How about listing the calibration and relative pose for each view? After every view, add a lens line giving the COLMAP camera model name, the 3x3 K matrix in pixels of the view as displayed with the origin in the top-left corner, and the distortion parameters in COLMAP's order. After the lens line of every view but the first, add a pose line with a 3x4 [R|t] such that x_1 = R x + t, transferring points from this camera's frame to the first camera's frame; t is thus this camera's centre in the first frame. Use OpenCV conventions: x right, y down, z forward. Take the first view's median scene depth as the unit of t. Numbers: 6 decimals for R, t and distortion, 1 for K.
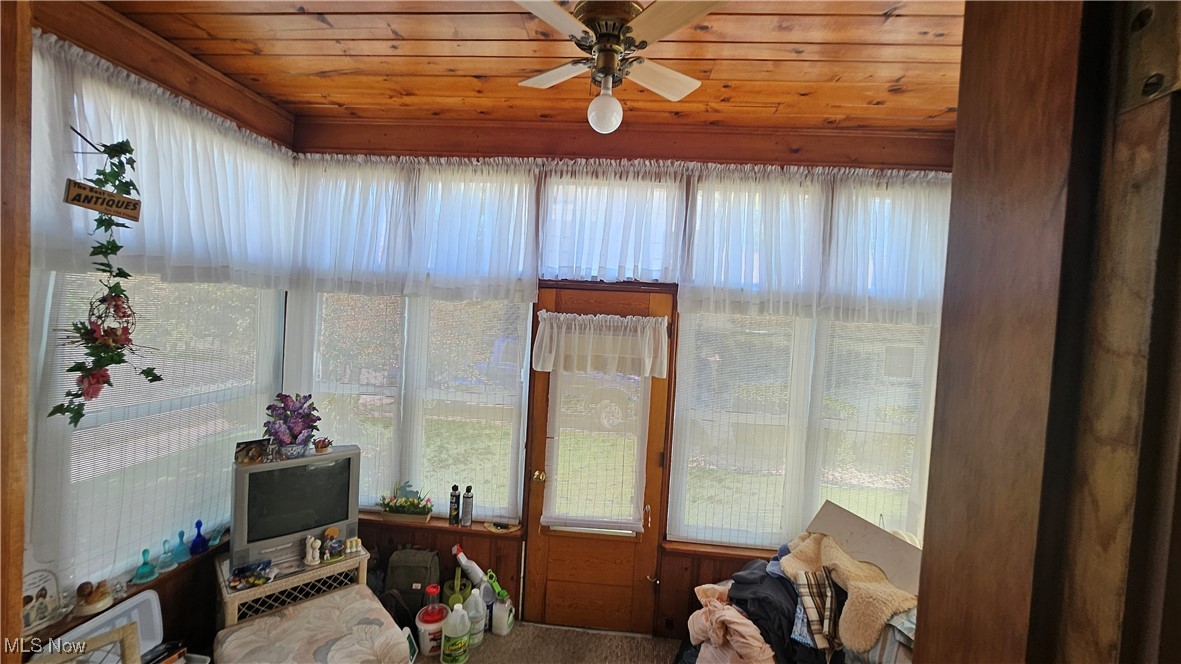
lens RADIAL K [[460.0, 0, 594.4], [0, 460.0, 335.3], [0, 0, 1]] dist [-0.008863, 0.003298]
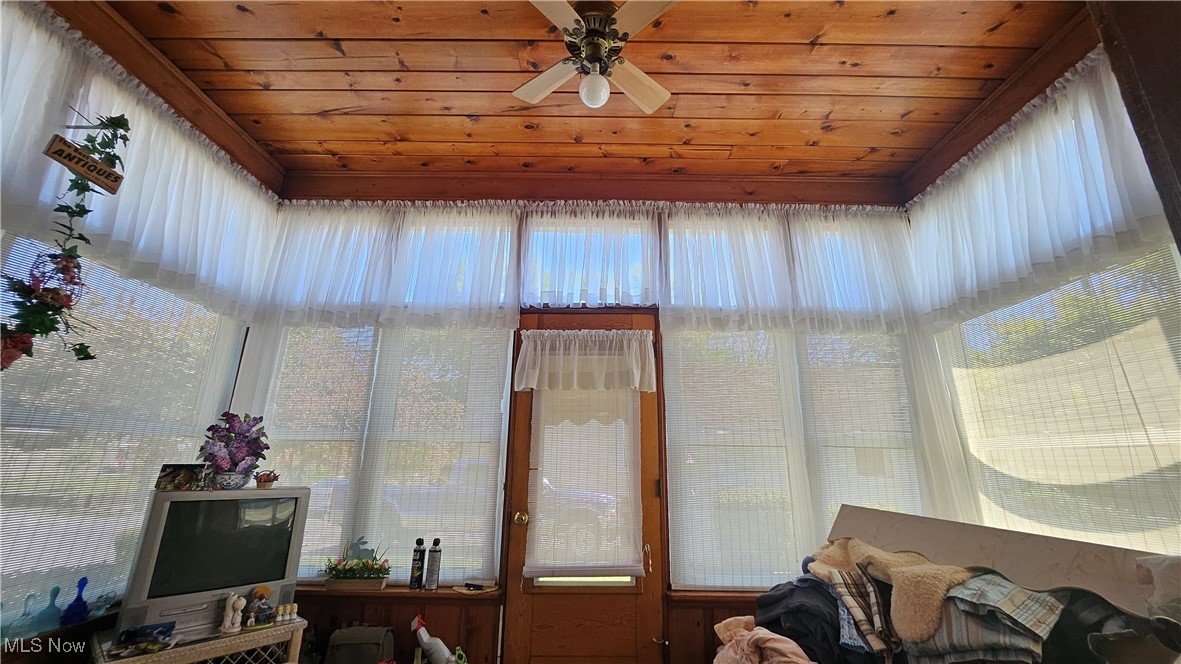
lens RADIAL K [[460.0, 0, 597.2], [0, 460.0, 326.8], [0, 0, 1]] dist [-0.008863, 0.003298]
pose [[0.995588, -0.022139, 0.091182, -0.053093], [0.048466, 0.953429, -0.297699, 0.253080], [-0.080345, 0.300804, 0.950295, 0.057451]]
